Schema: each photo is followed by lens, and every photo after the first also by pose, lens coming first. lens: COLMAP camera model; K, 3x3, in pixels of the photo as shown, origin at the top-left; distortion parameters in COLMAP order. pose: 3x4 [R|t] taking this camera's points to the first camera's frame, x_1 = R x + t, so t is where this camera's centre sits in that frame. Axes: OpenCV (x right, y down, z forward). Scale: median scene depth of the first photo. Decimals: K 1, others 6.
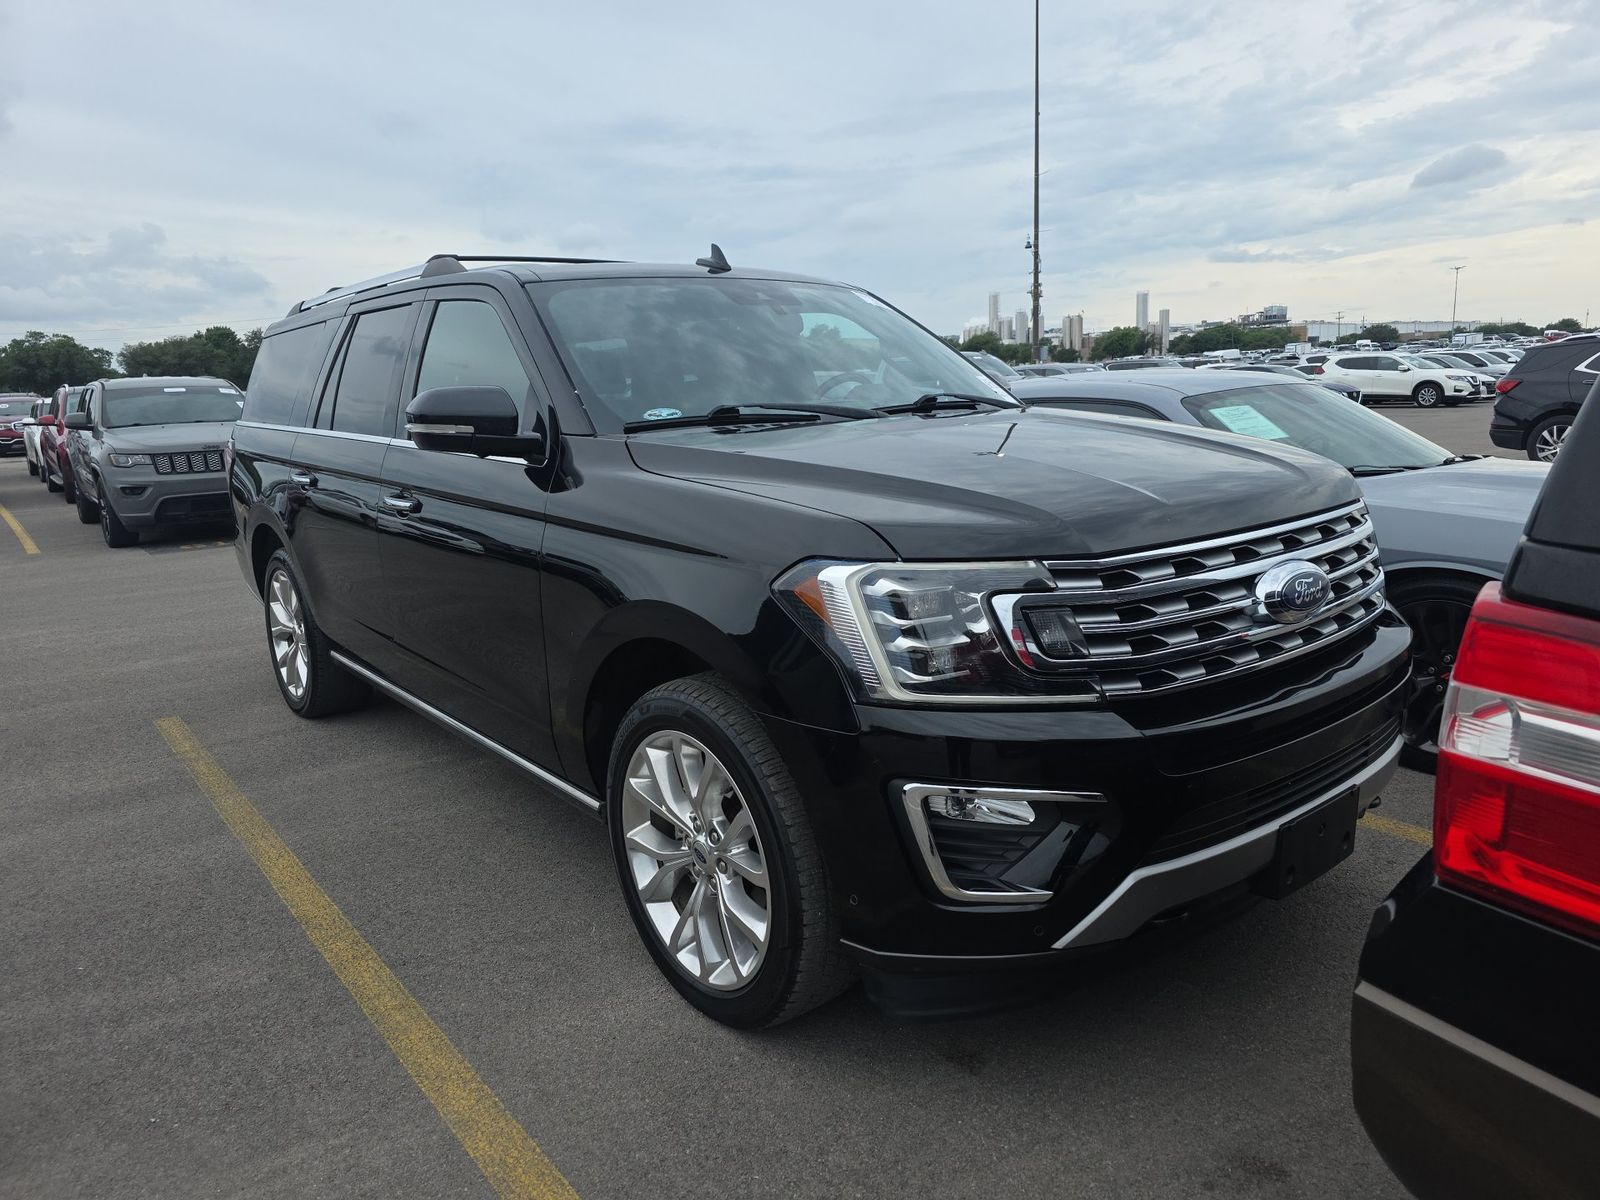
lens RADIAL K [[1103.1, 0, 800.7], [0, 1103.1, 583.3], [0, 0, 1]] dist [0.045390, -0.030654]
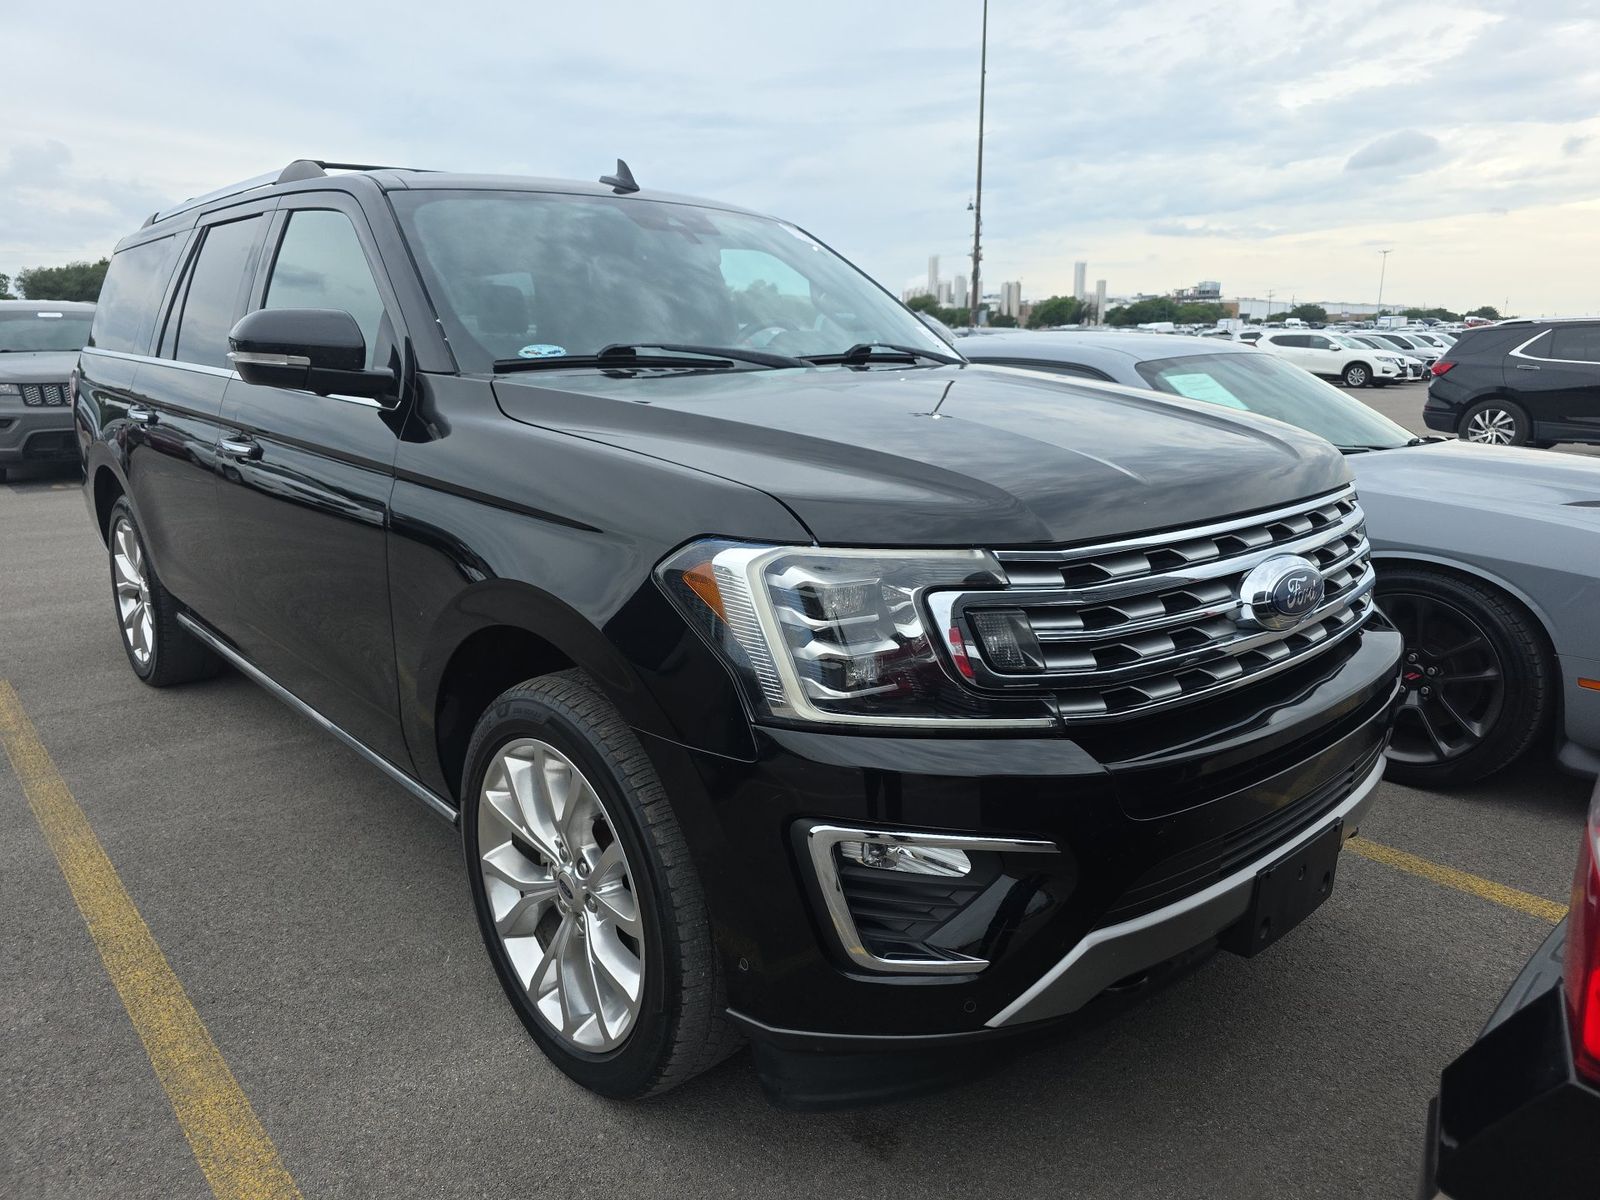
lens RADIAL K [[1103.1, 0, 784.0], [0, 1103.1, 595.6], [0, 0, 1]] dist [0.045390, -0.030654]
pose [[0.998381, 0.028672, 0.049119, 0.021586], [-0.030970, 0.998429, 0.046685, -0.014711], [-0.047703, -0.048131, 0.997701, 0.150805]]
